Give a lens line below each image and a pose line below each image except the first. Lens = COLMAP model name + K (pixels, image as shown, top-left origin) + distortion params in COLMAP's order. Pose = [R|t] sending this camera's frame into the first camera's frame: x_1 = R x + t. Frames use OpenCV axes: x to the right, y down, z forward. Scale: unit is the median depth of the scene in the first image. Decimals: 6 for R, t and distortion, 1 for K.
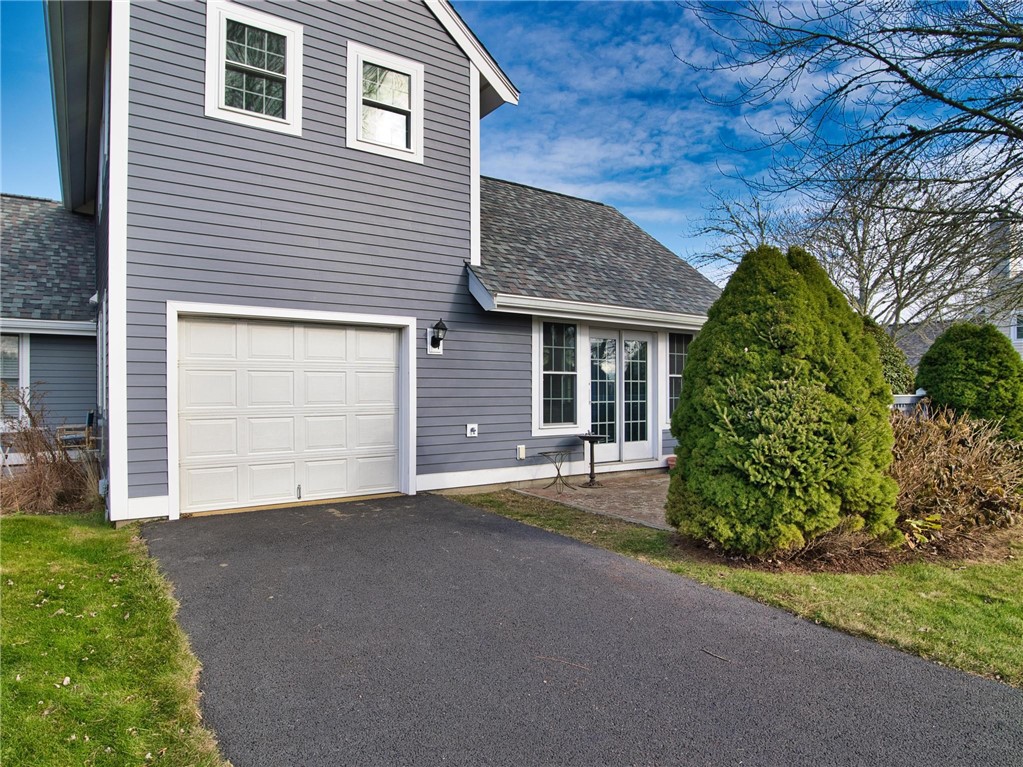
lens RADIAL K [[620.0, 0, 511.5], [0, 620.0, 383.5], [0, 0, 1]] dist [-0.073583, 0.045478]
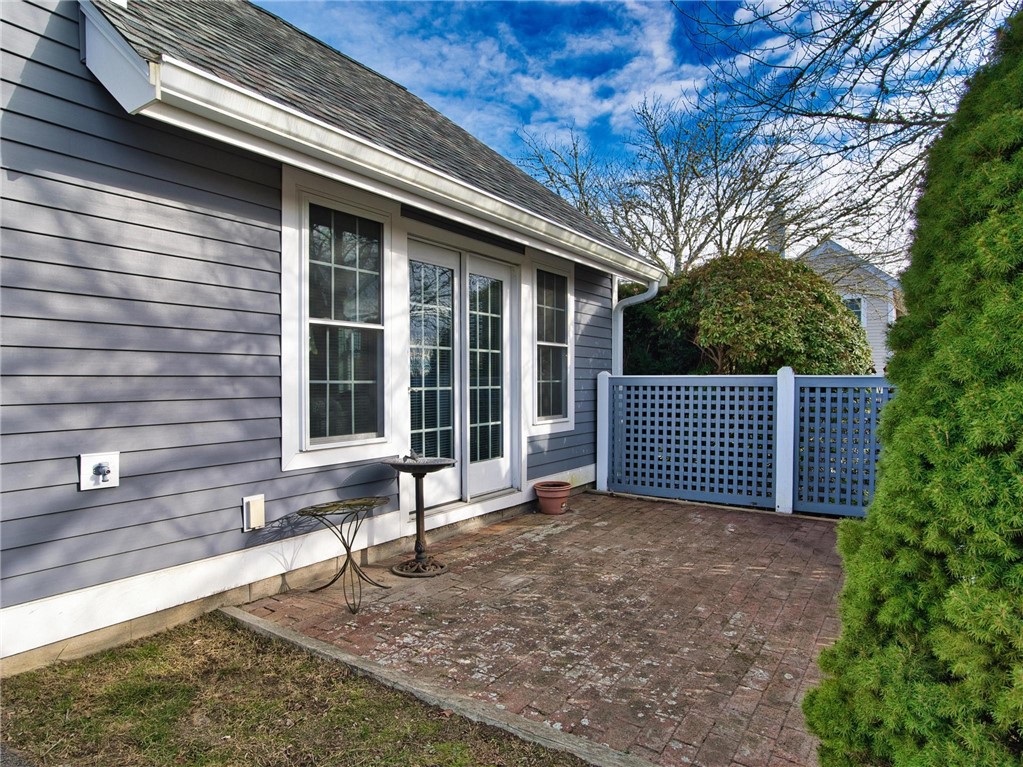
lens RADIAL K [[620.0, 0, 511.5], [0, 620.0, 383.5], [0, 0, 1]] dist [-0.073583, 0.045478]
pose [[0.934089, -0.002413, 0.357032, 0.028797], [-0.004886, 0.999797, 0.019541, 0.016383], [-0.357006, -0.019998, 0.933888, 0.535705]]
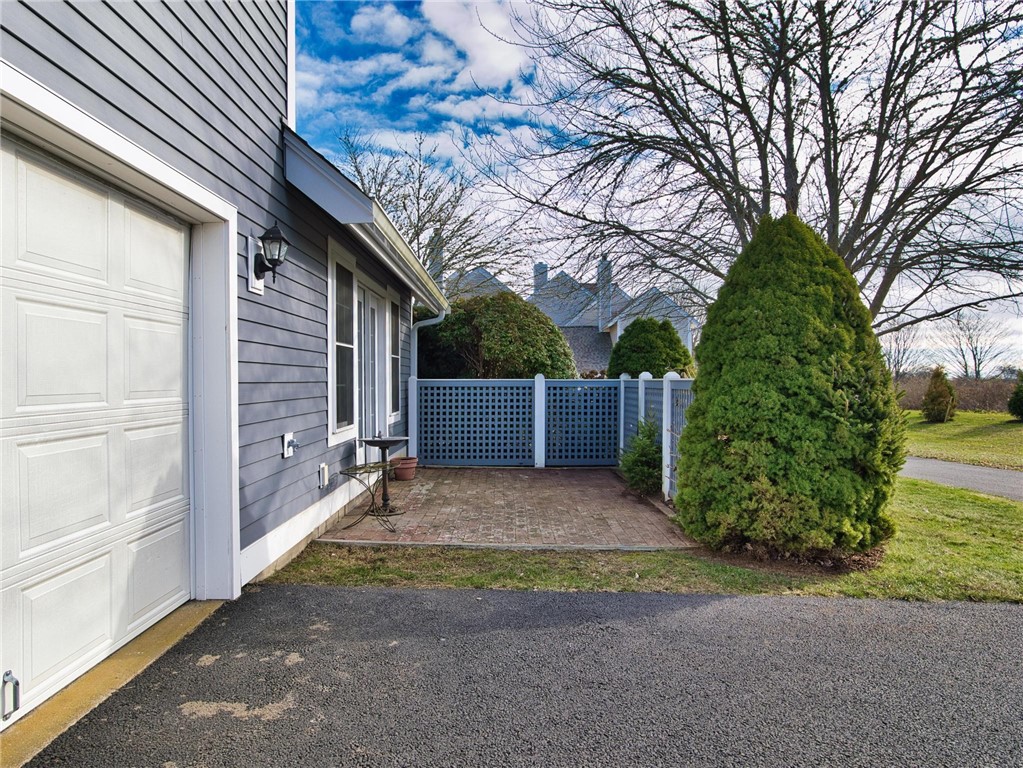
lens RADIAL K [[620.0, 0, 511.5], [0, 620.0, 384.0], [0, 0, 1]] dist [-0.073583, 0.045478]
pose [[0.576234, -0.006334, 0.817260, -0.339216], [-0.011213, 0.999815, 0.015655, 0.011119], [-0.817208, -0.018185, 0.576056, 0.485376]]
